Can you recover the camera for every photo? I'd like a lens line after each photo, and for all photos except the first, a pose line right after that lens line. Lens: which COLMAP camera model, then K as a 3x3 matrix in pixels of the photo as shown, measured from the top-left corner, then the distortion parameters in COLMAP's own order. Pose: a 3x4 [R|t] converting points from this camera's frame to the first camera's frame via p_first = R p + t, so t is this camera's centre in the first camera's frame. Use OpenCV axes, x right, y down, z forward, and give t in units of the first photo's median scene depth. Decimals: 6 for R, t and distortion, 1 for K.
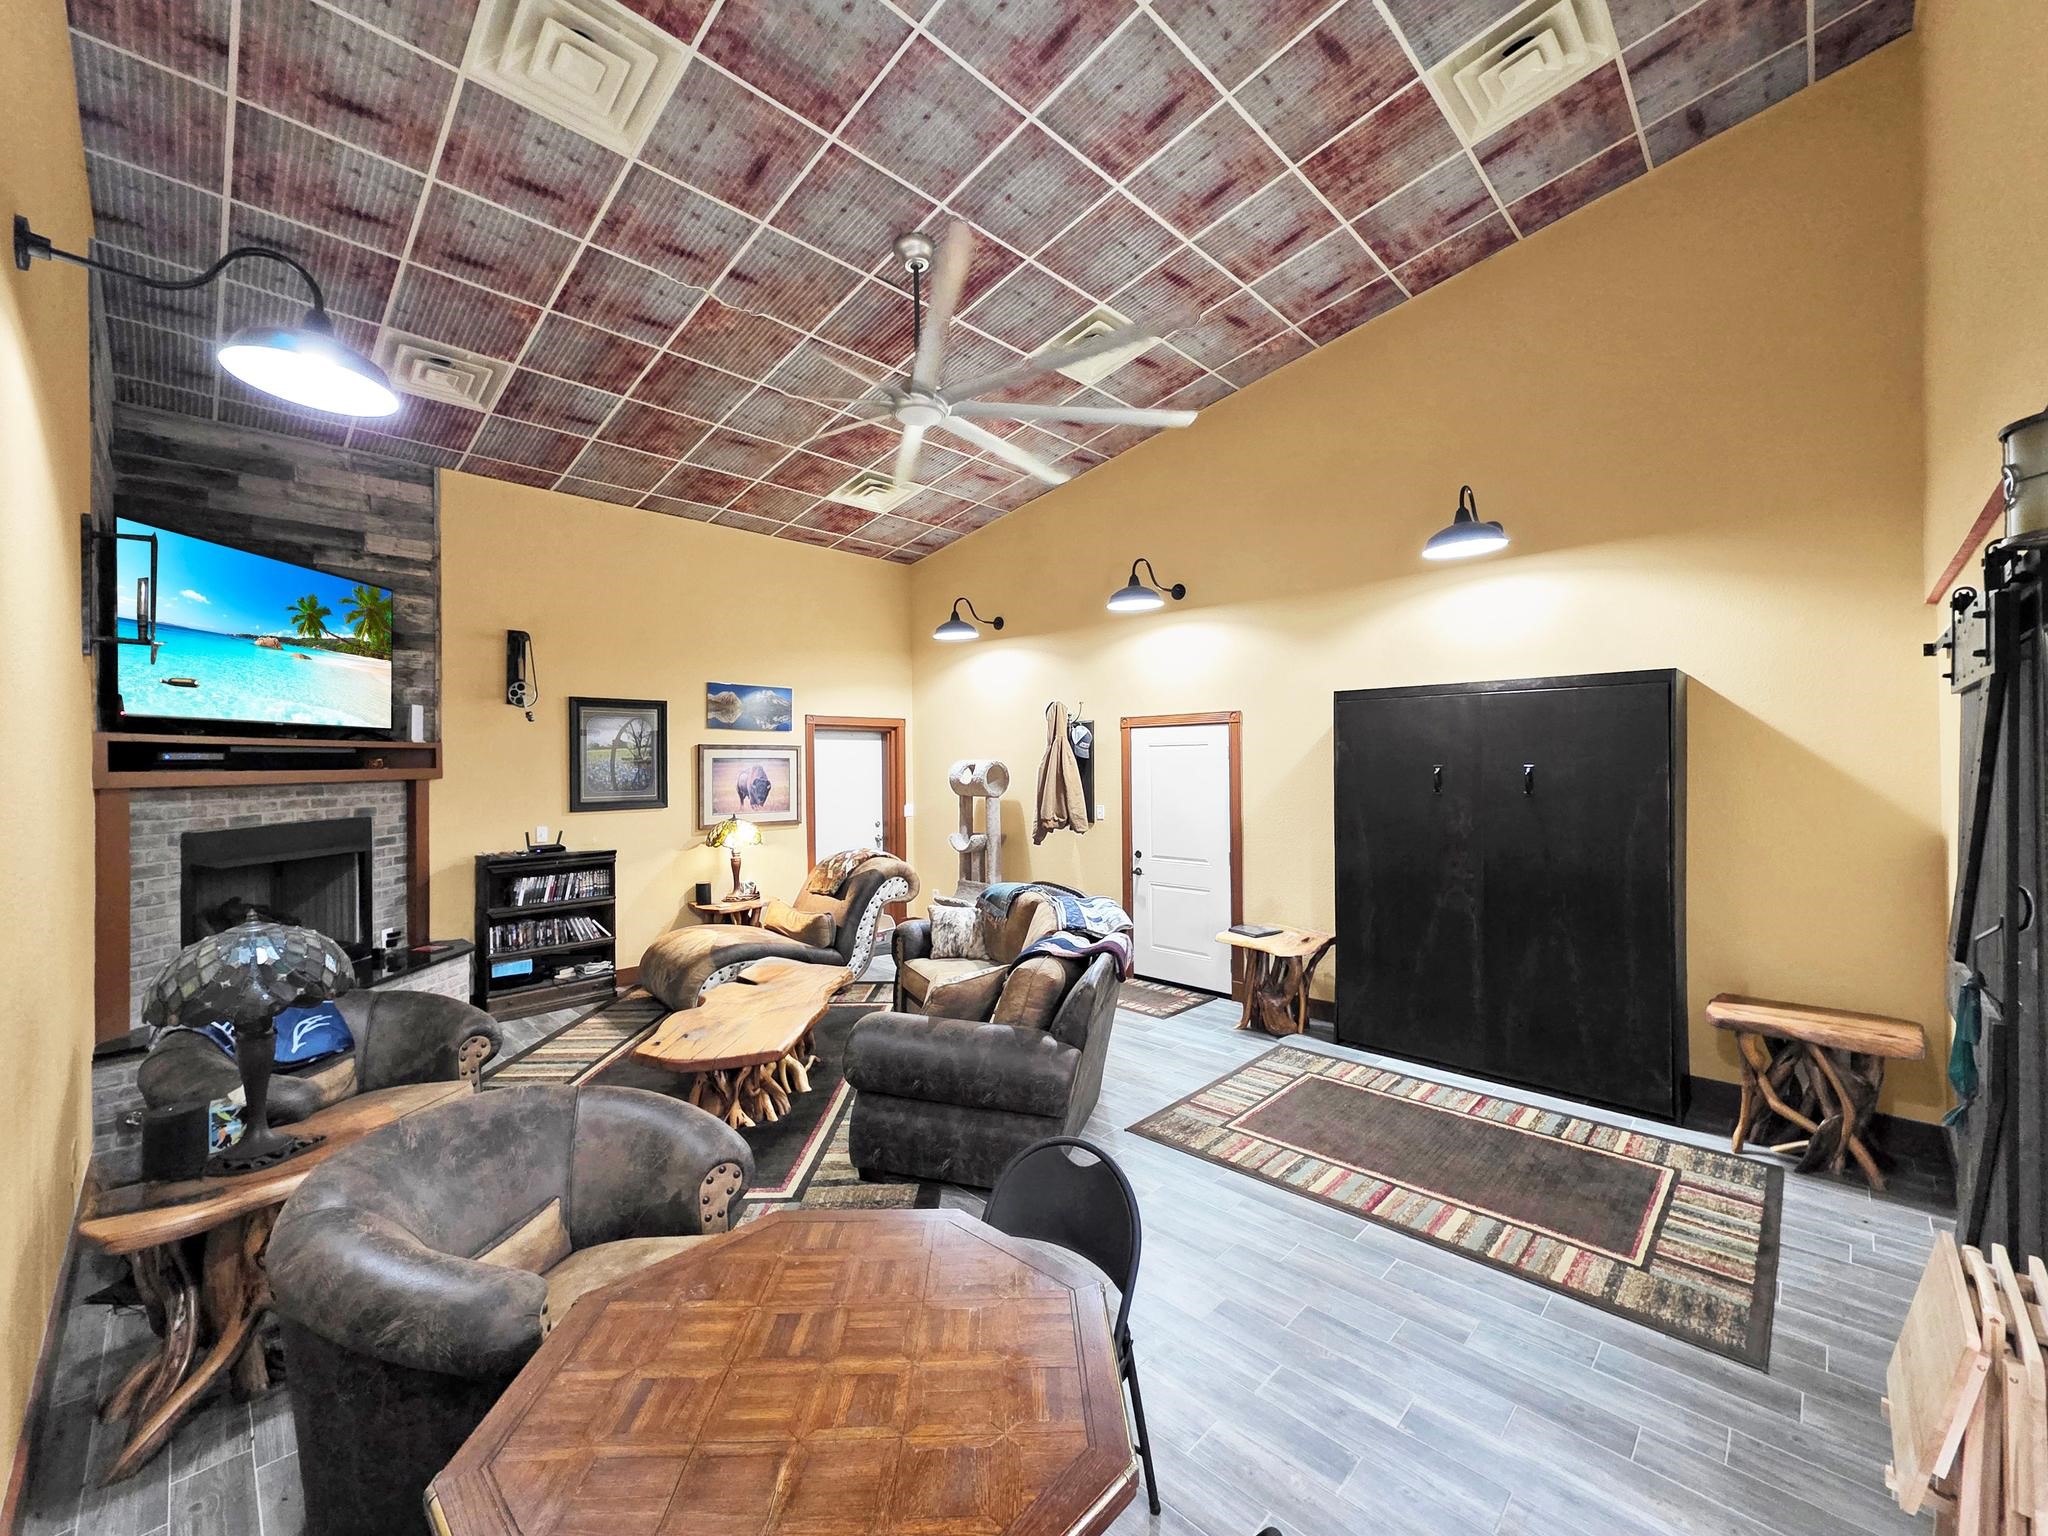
lens RADIAL K [[827.3, 0, 1029.0], [0, 827.3, 757.2], [0, 0, 1]] dist [0.000535, 0.001074]
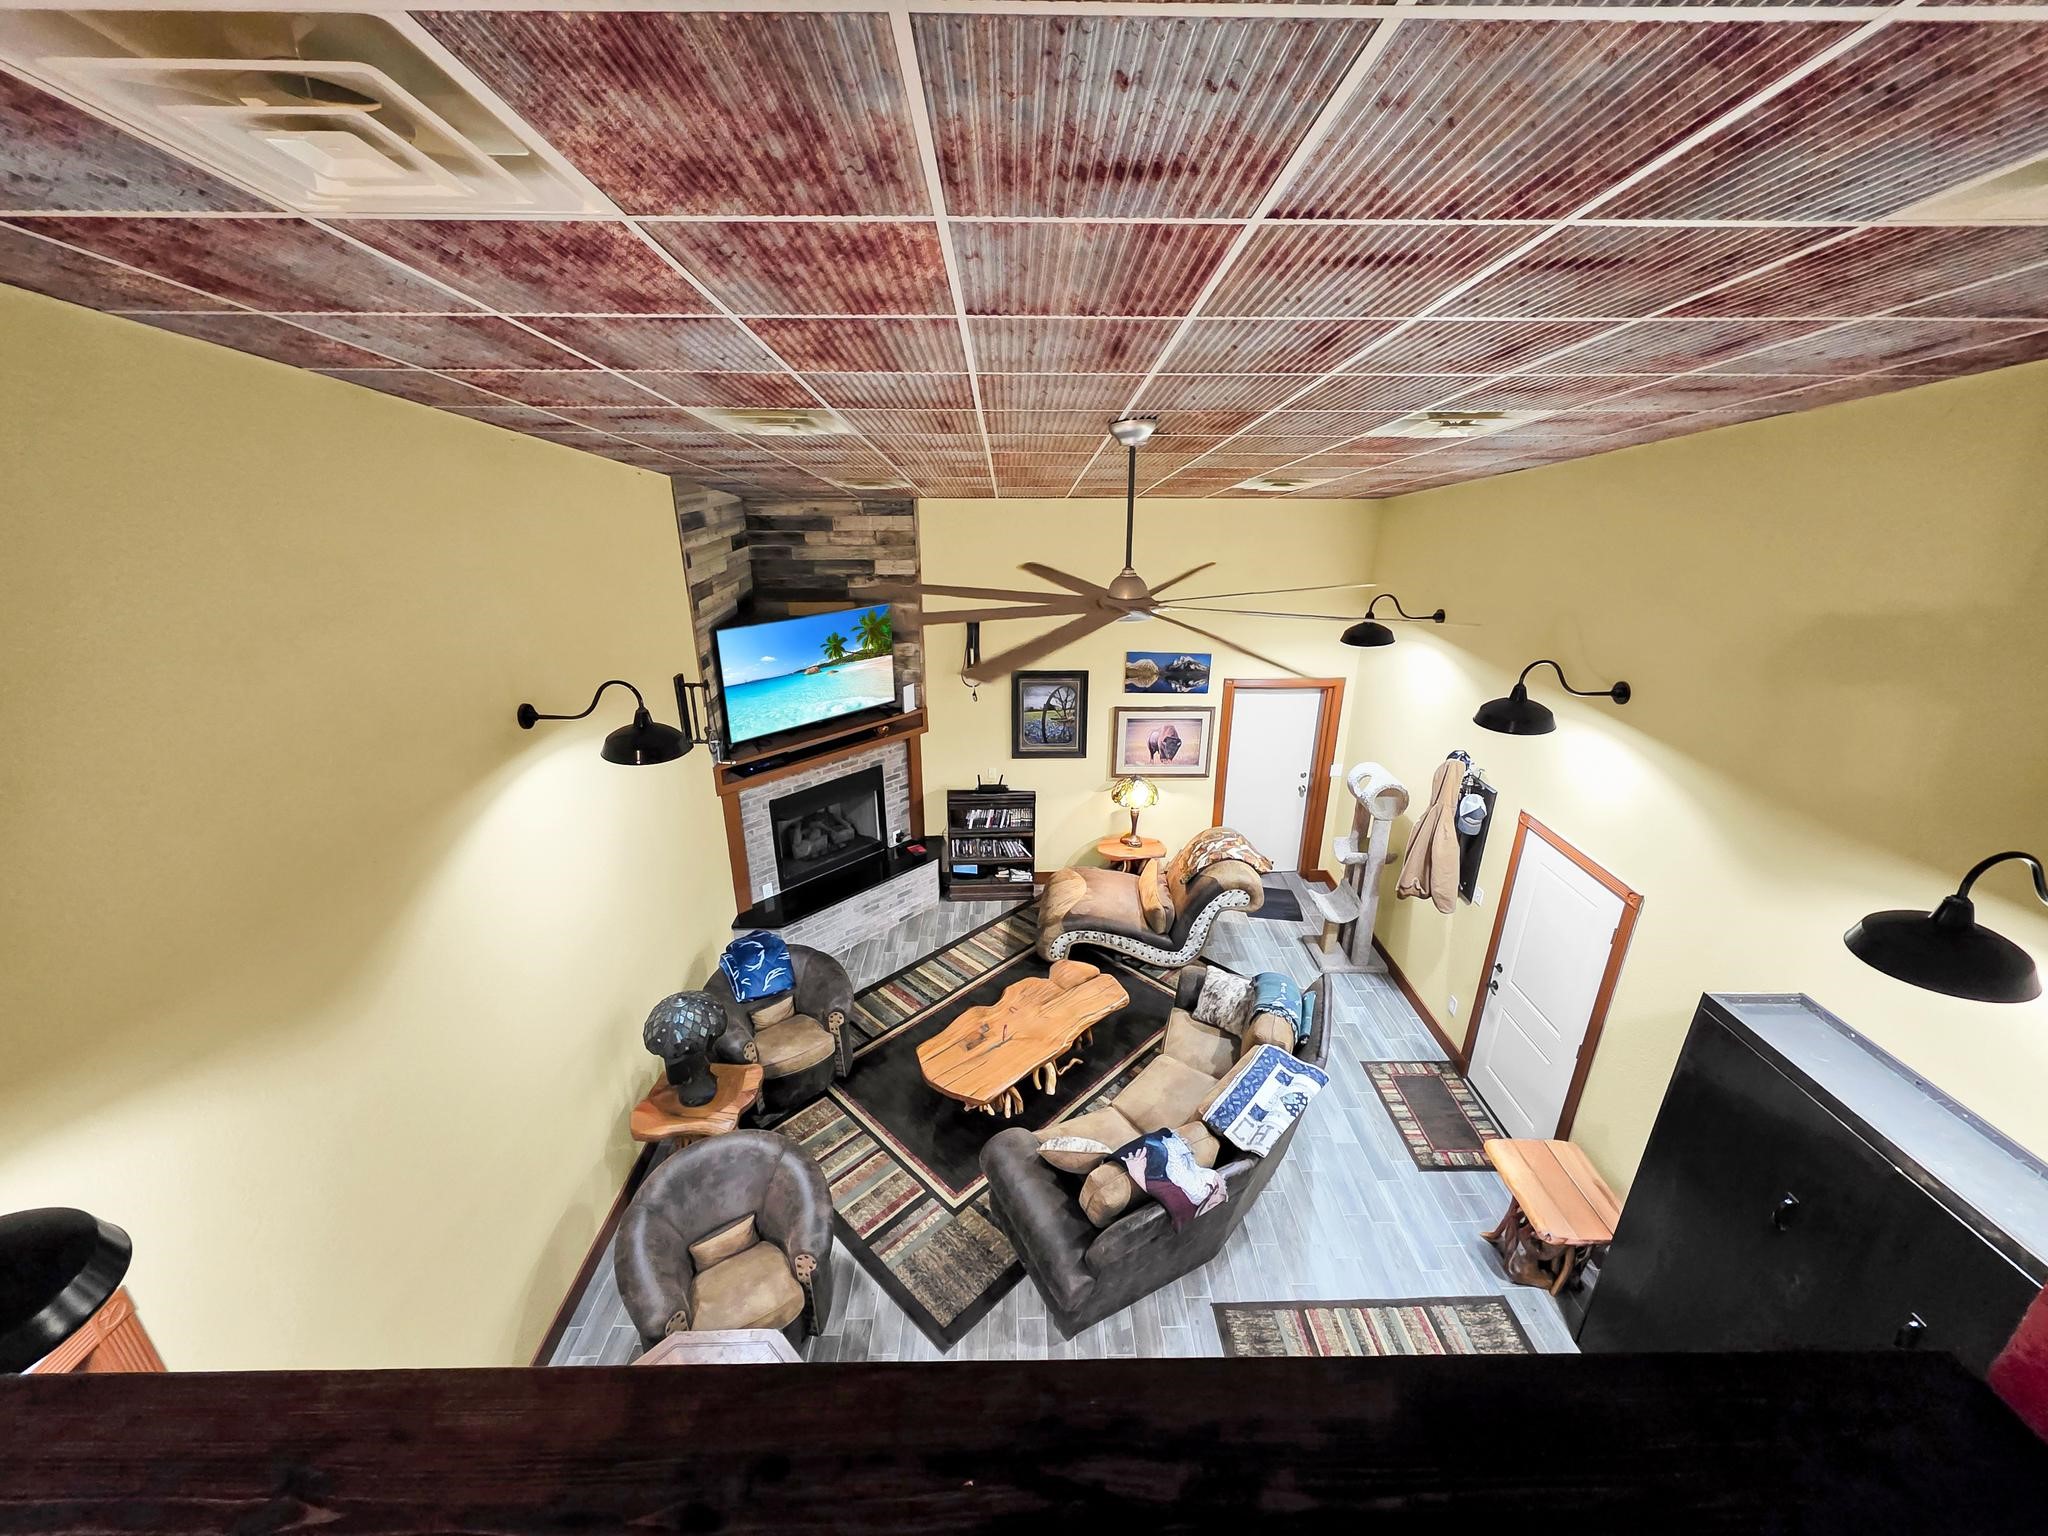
lens RADIAL K [[827.3, 0, 1027.8], [0, 827.3, 753.9], [0, 0, 1]] dist [0.000535, 0.001074]
pose [[0.707164, 0.266397, -0.654944, 0.313377], [-0.002274, 0.927158, 0.374664, -0.436222], [0.707046, -0.263460, 0.656258, 0.183686]]
